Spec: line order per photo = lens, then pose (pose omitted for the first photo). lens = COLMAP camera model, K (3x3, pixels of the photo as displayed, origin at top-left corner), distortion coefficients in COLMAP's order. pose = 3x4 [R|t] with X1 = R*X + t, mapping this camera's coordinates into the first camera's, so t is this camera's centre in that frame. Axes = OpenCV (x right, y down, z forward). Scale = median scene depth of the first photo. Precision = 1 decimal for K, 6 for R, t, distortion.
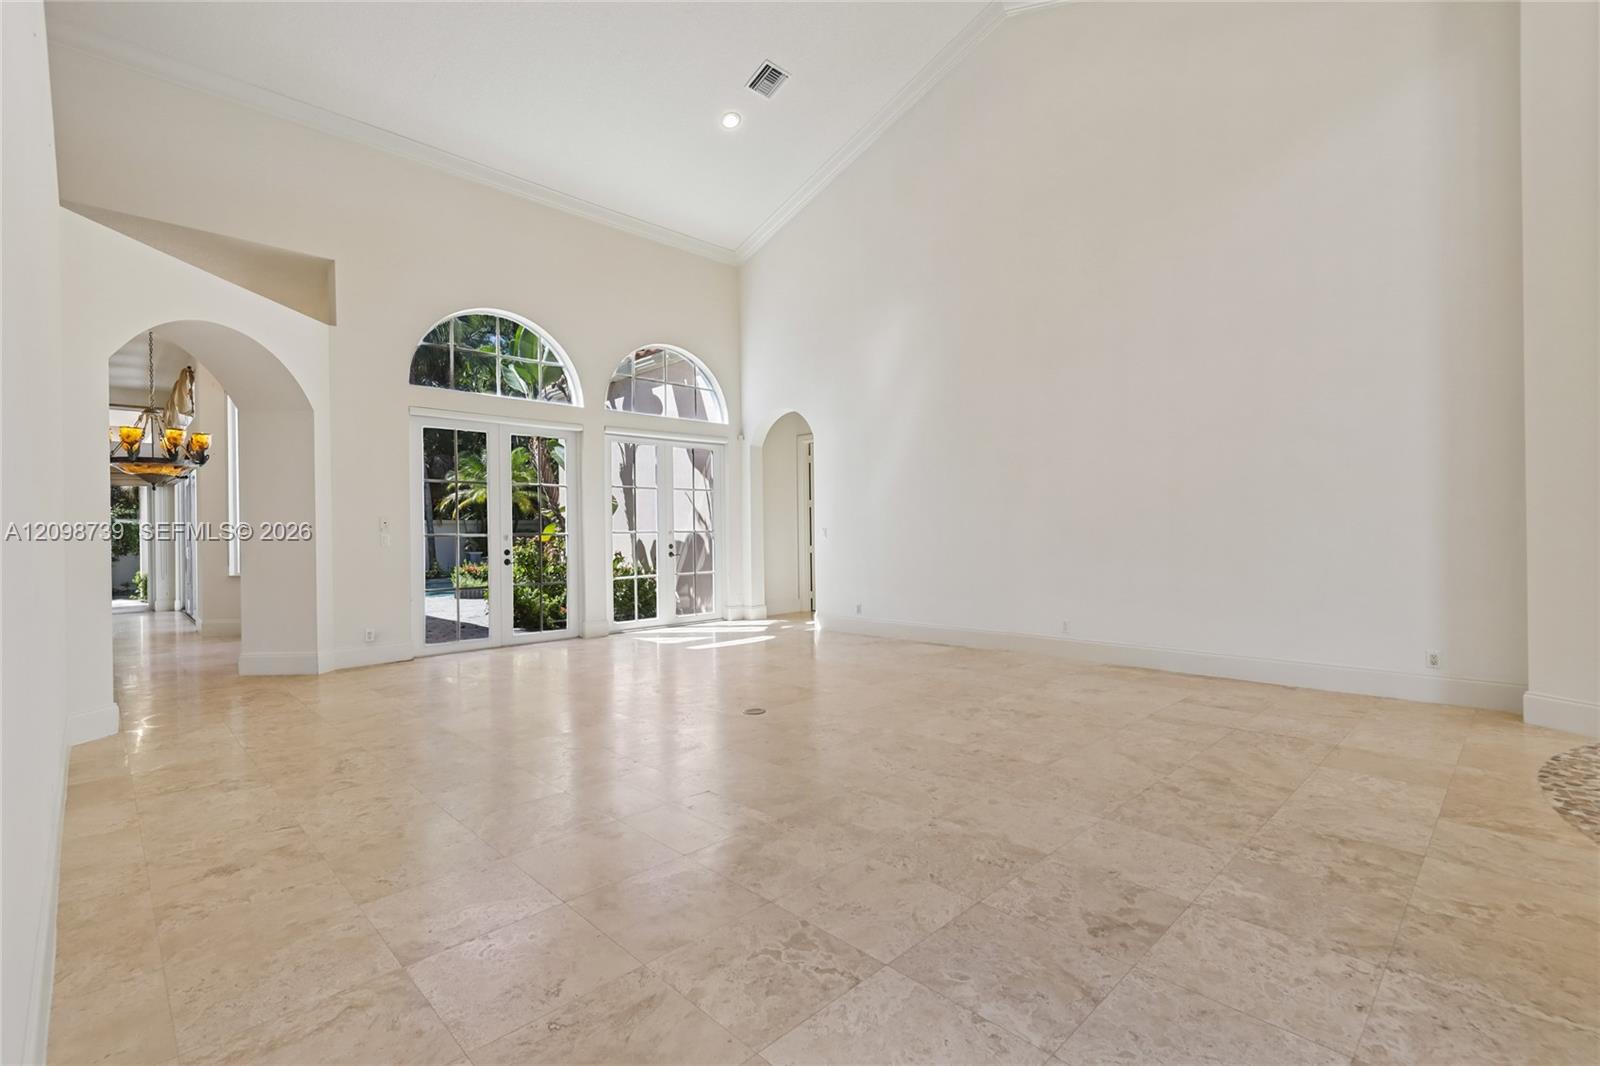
lens RADIAL K [[713.7, 0, 803.2], [0, 713.7, 541.1], [0, 0, 1]] dist [0.017386, 0.000138]
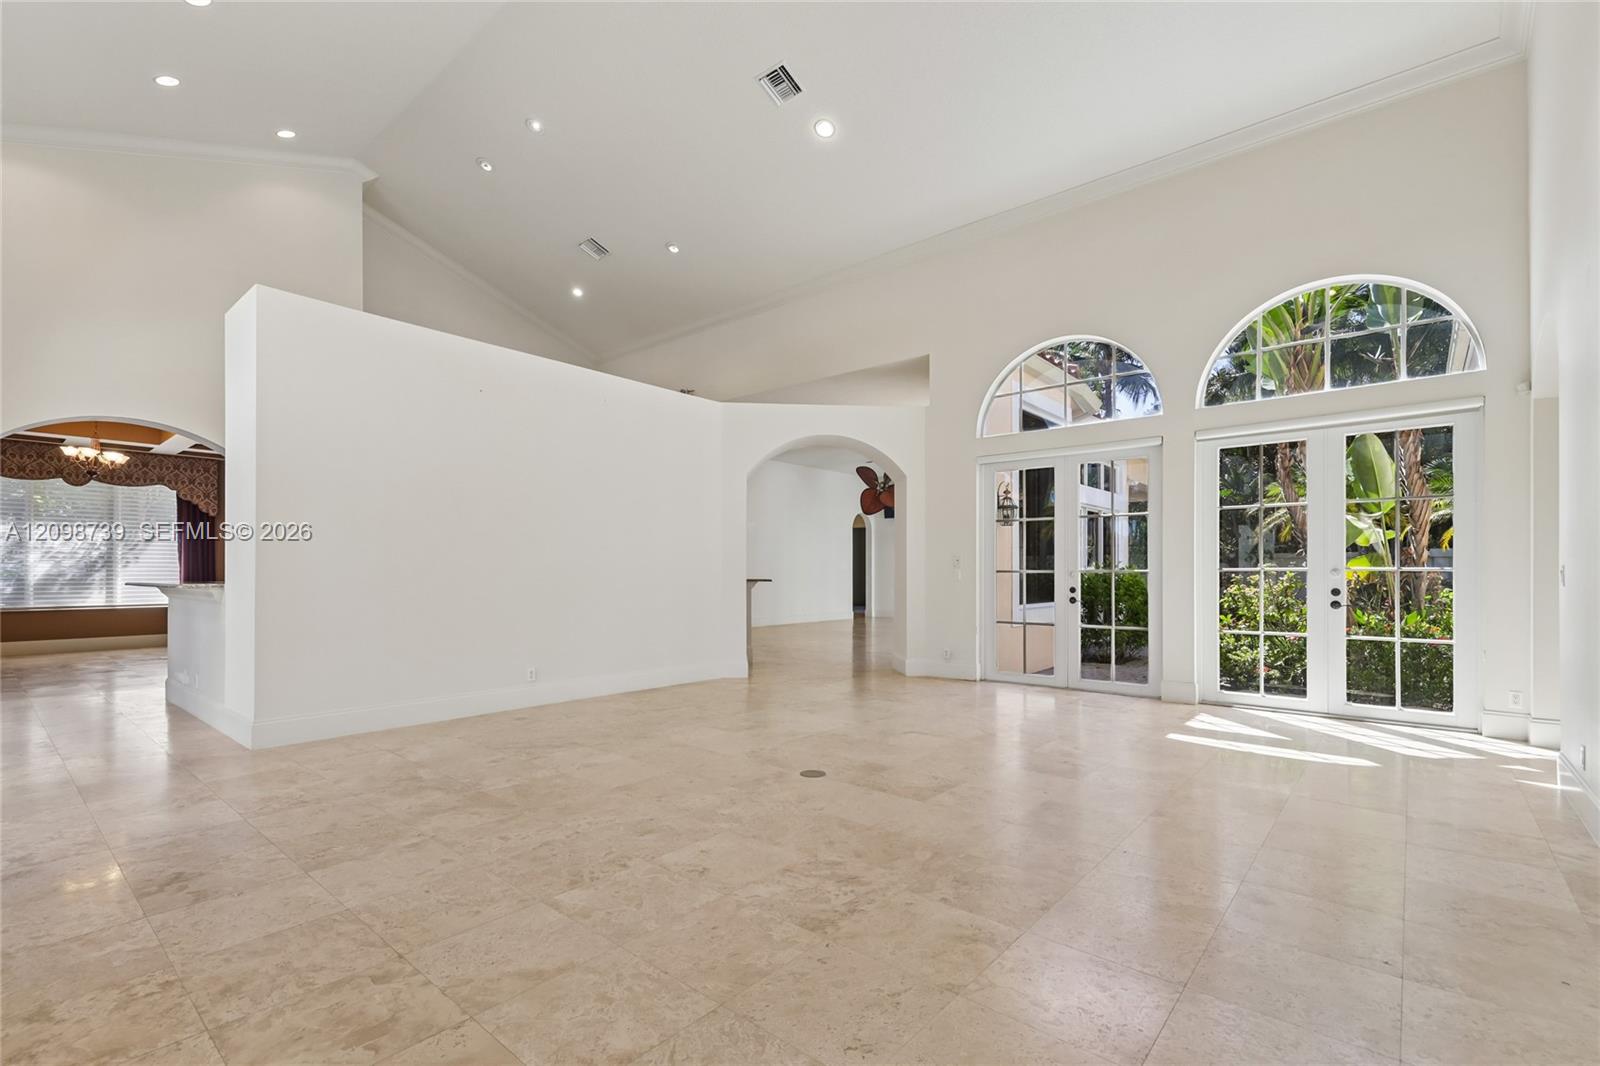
lens RADIAL K [[722.2, 0, 792.3], [0, 722.2, 575.7], [0, 0, 1]] dist [0.028959, -0.009042]
pose [[0.070488, 0.016249, -0.997380, 1.256819], [-0.011258, 0.999817, 0.015493, -0.033803], [0.997449, 0.010136, 0.070658, 1.386892]]
